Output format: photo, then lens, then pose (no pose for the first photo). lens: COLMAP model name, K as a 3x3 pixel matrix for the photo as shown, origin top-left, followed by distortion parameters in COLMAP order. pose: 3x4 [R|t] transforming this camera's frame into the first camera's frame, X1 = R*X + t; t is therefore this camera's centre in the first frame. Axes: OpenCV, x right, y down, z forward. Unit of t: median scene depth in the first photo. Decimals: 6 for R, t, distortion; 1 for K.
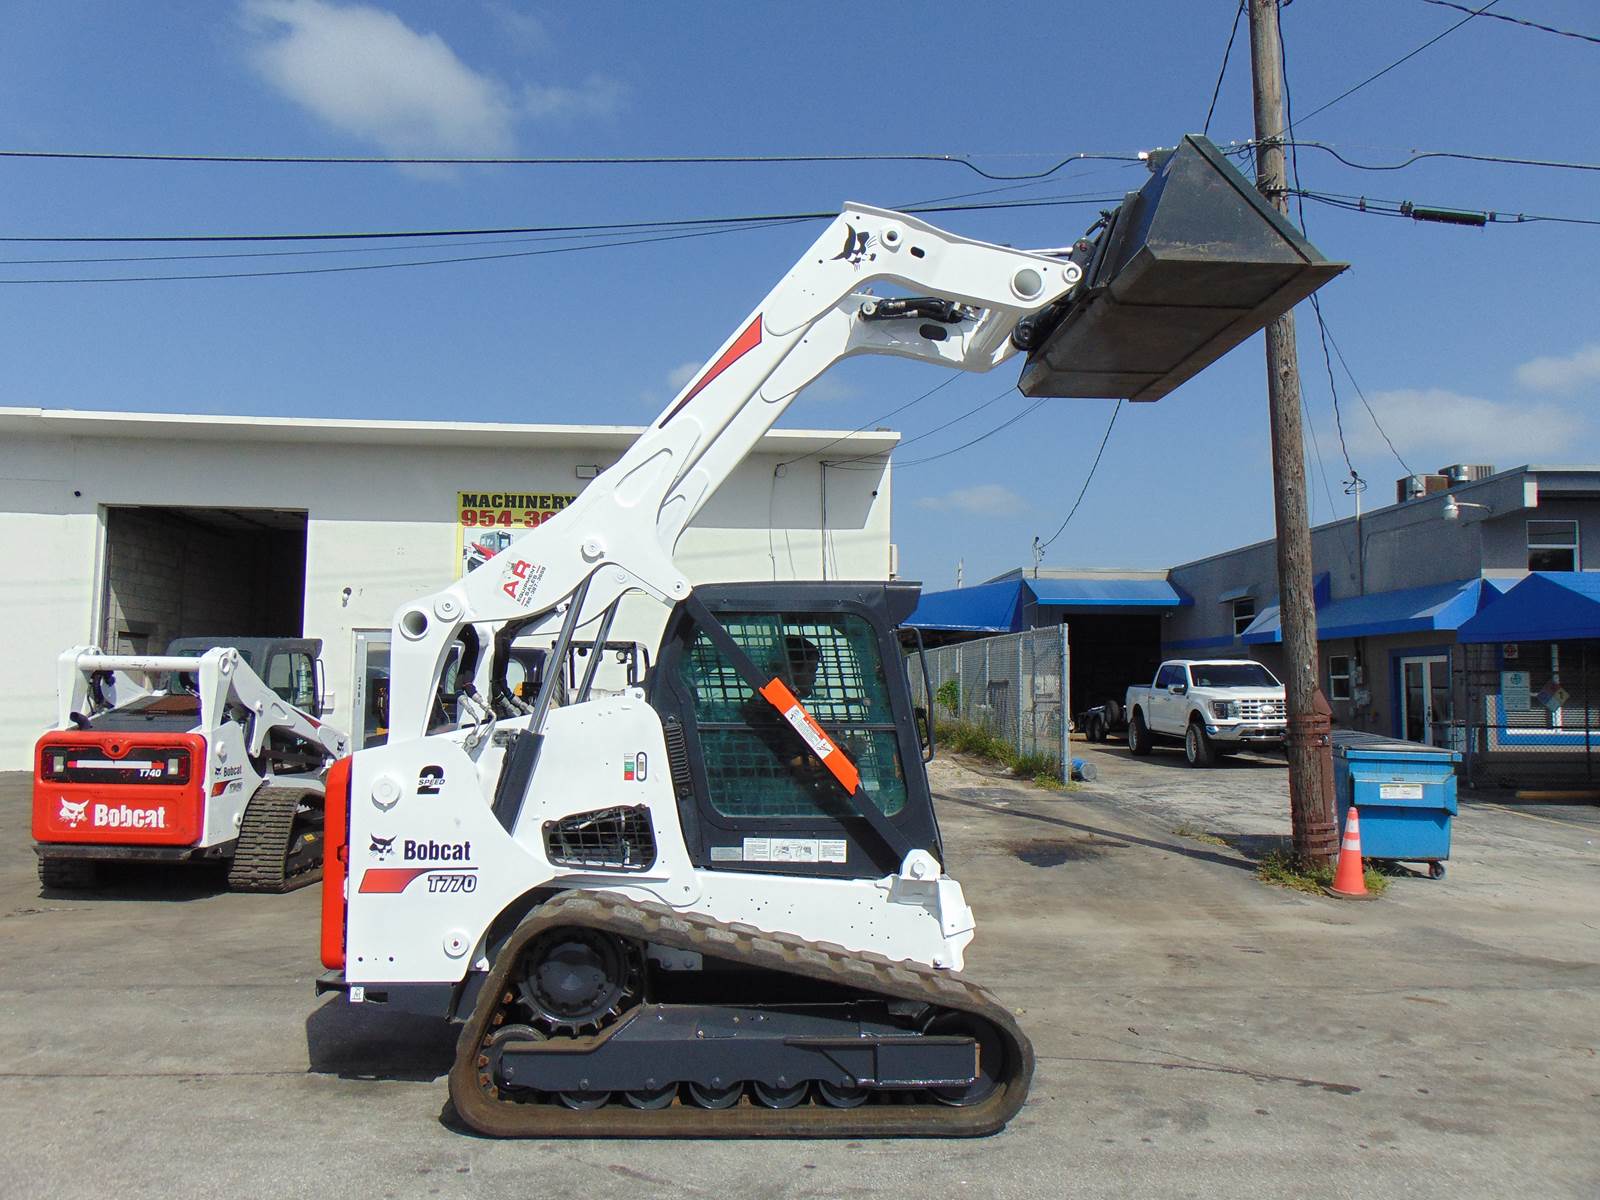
lens RADIAL K [[1194.1, 0, 799.6], [0, 1194.1, 591.4], [0, 0, 1]] dist [-0.009470, 0.050015]
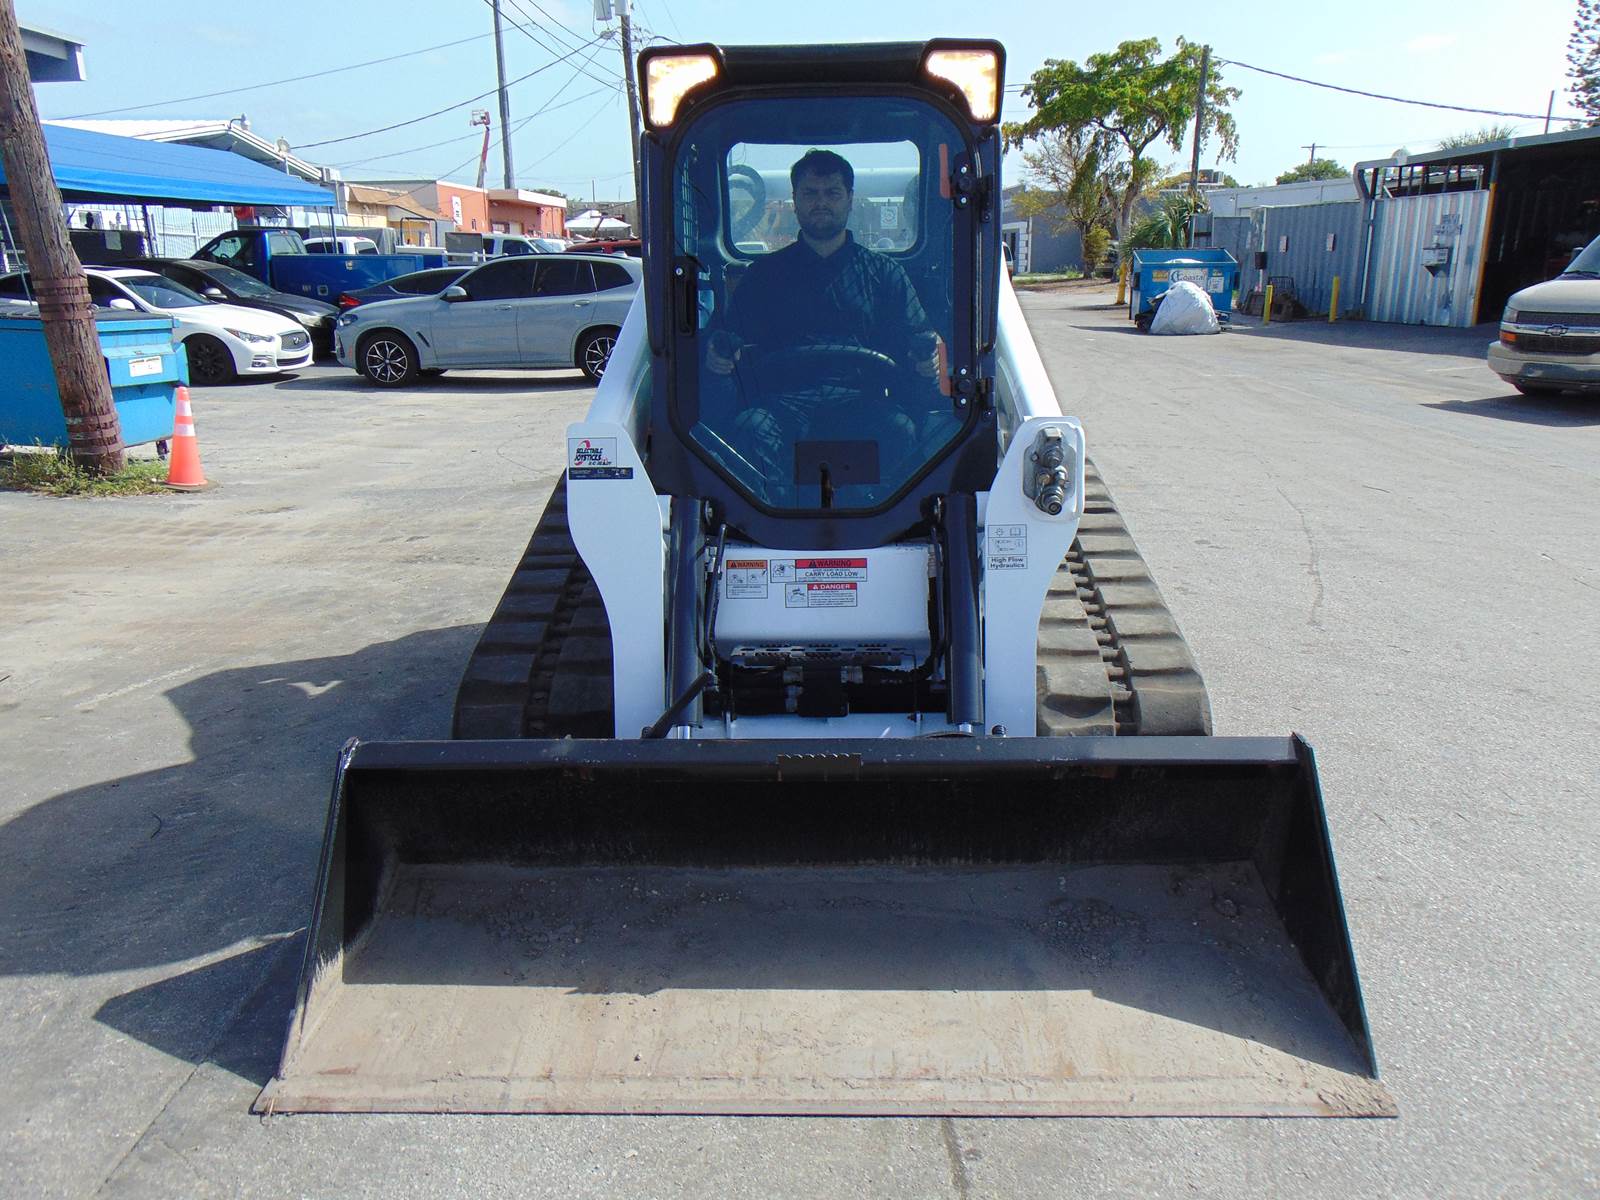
lens RADIAL K [[1194.1, 0, 805.9], [0, 1194.1, 594.6], [0, 0, 1]] dist [-0.009470, 0.050015]
pose [[0.051168, -0.284781, 0.957226, -0.417665], [-0.073246, 0.954830, 0.287984, 0.045130], [-0.996000, -0.084848, 0.027997, 0.552488]]
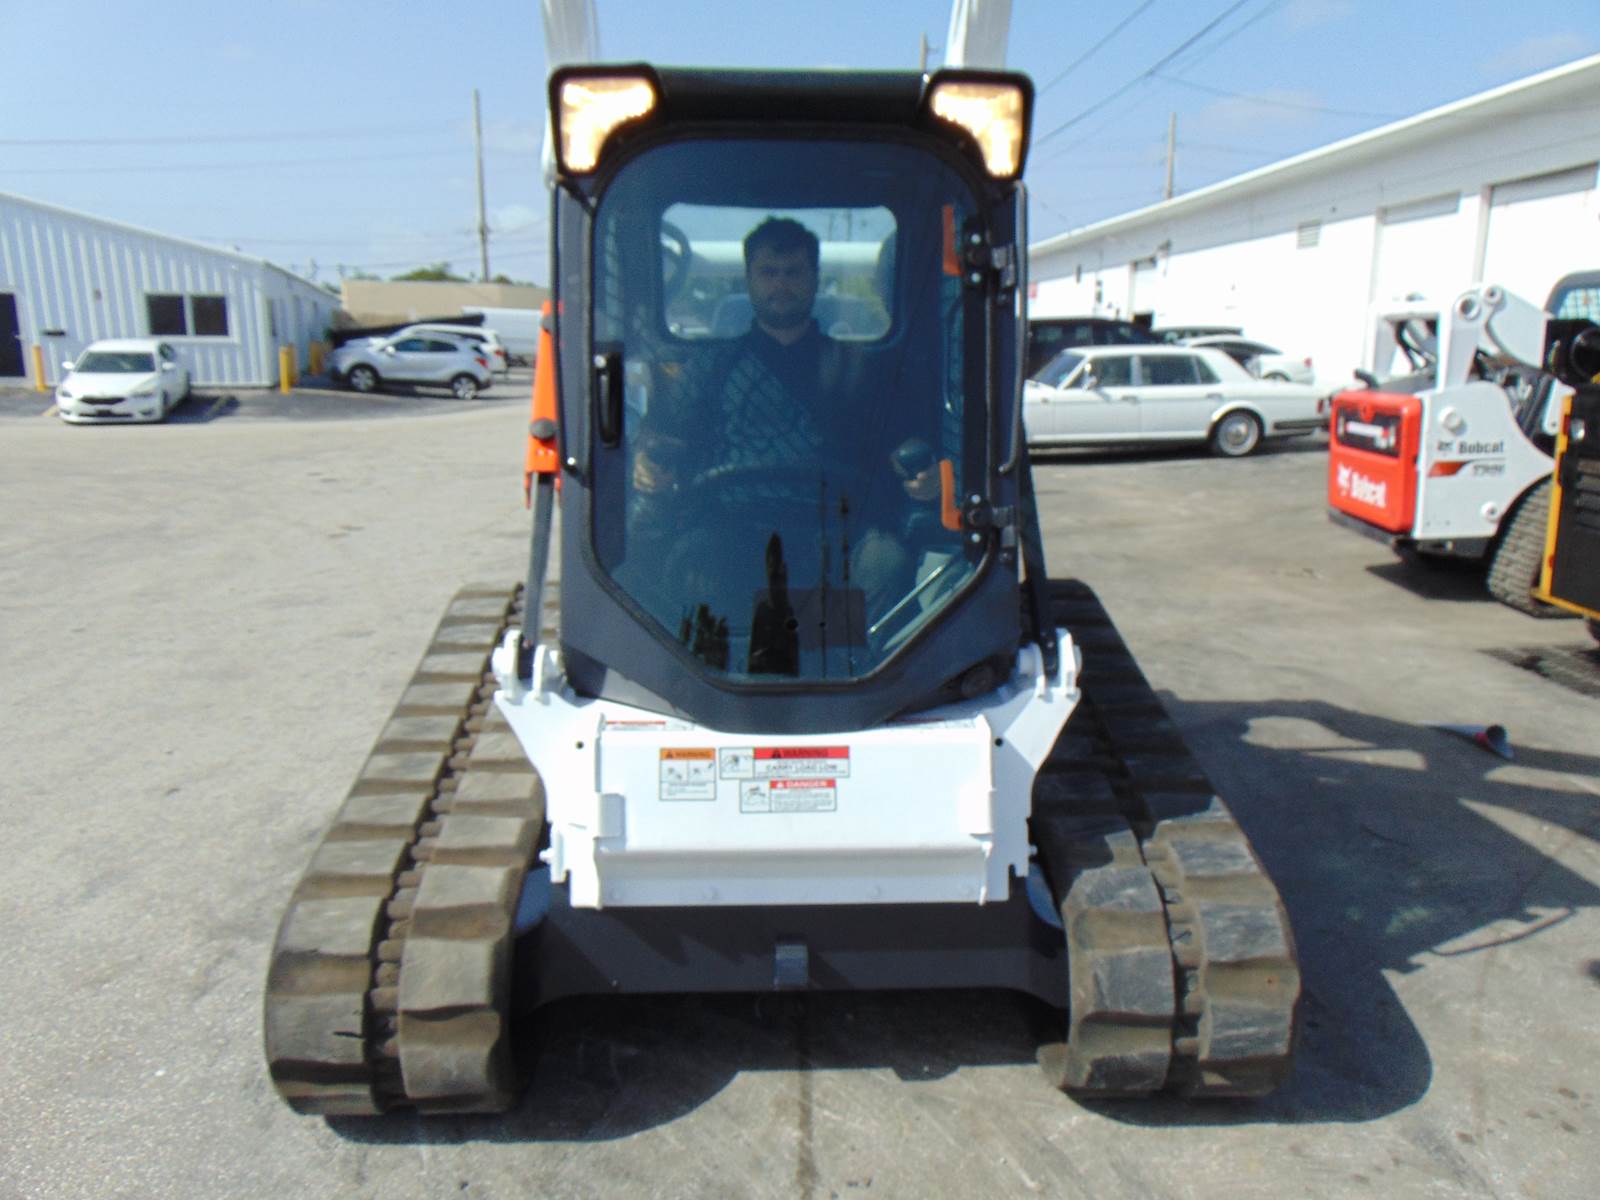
lens RADIAL K [[1194.1, 0, 834.4], [0, 1194.1, 588.5], [0, 0, 1]] dist [-0.009470, 0.050015]
pose [[0.008014, 0.194118, -0.980945, 0.291017], [0.089763, 0.976877, 0.194046, 0.051784], [0.995931, -0.089607, -0.009596, 0.582817]]
